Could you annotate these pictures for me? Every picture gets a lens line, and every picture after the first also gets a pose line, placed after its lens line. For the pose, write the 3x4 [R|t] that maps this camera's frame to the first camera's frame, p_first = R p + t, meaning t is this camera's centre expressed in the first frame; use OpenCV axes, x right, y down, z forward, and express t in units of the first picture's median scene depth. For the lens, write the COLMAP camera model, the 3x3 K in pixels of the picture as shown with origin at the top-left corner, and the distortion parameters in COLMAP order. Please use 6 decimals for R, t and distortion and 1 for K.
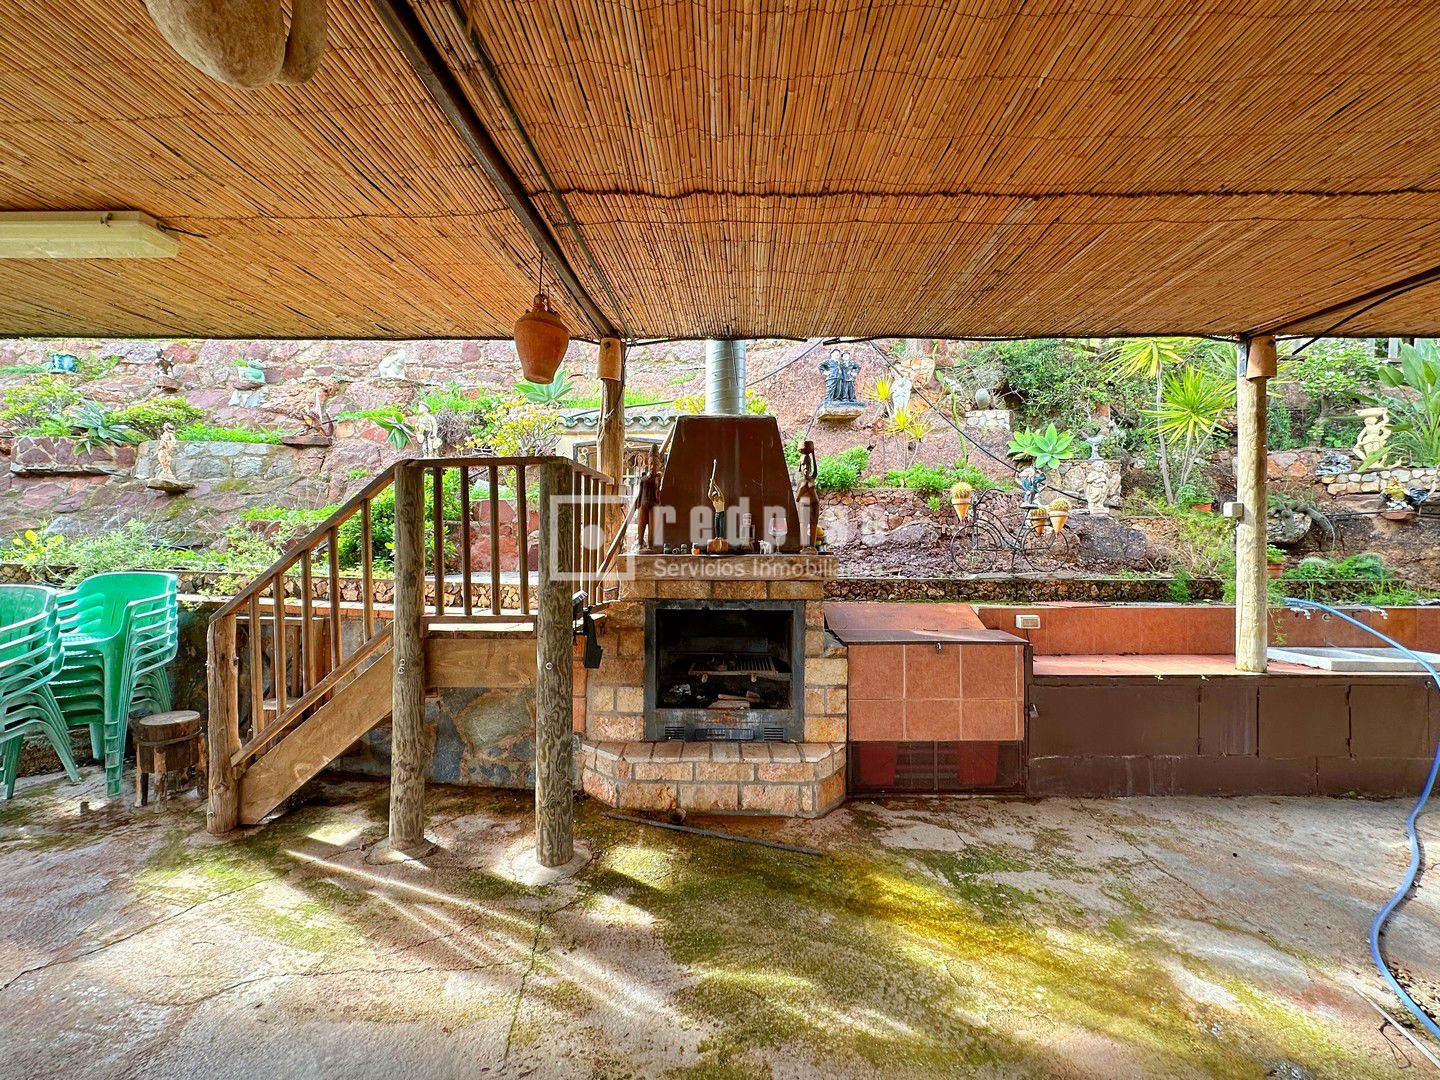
lens RADIAL K [[569.7, 0, 719.2], [0, 569.7, 546.8], [0, 0, 1]] dist [-0.006044, 0.000586]
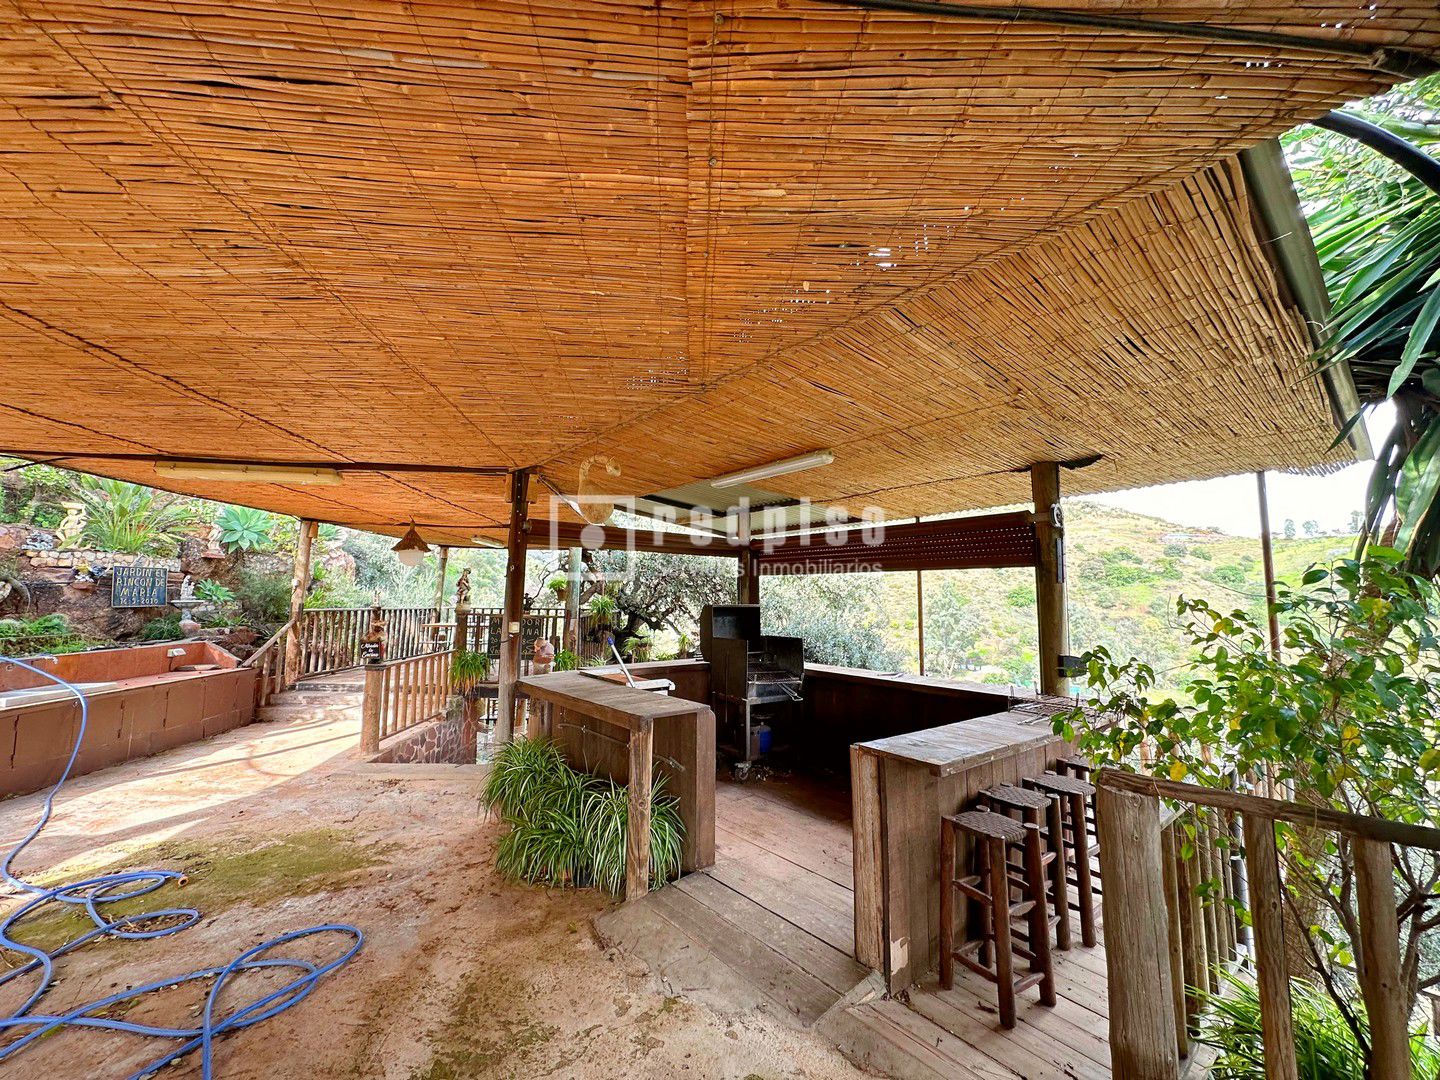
lens RADIAL K [[569.7, 0, 713.6], [0, 569.7, 535.0], [0, 0, 1]] dist [-0.006044, 0.000586]
pose [[-0.113745, 0.109537, 0.987453, -0.315508], [-0.001669, 0.993881, -0.110443, -0.027834], [-0.993509, -0.014210, -0.112866, -0.338660]]
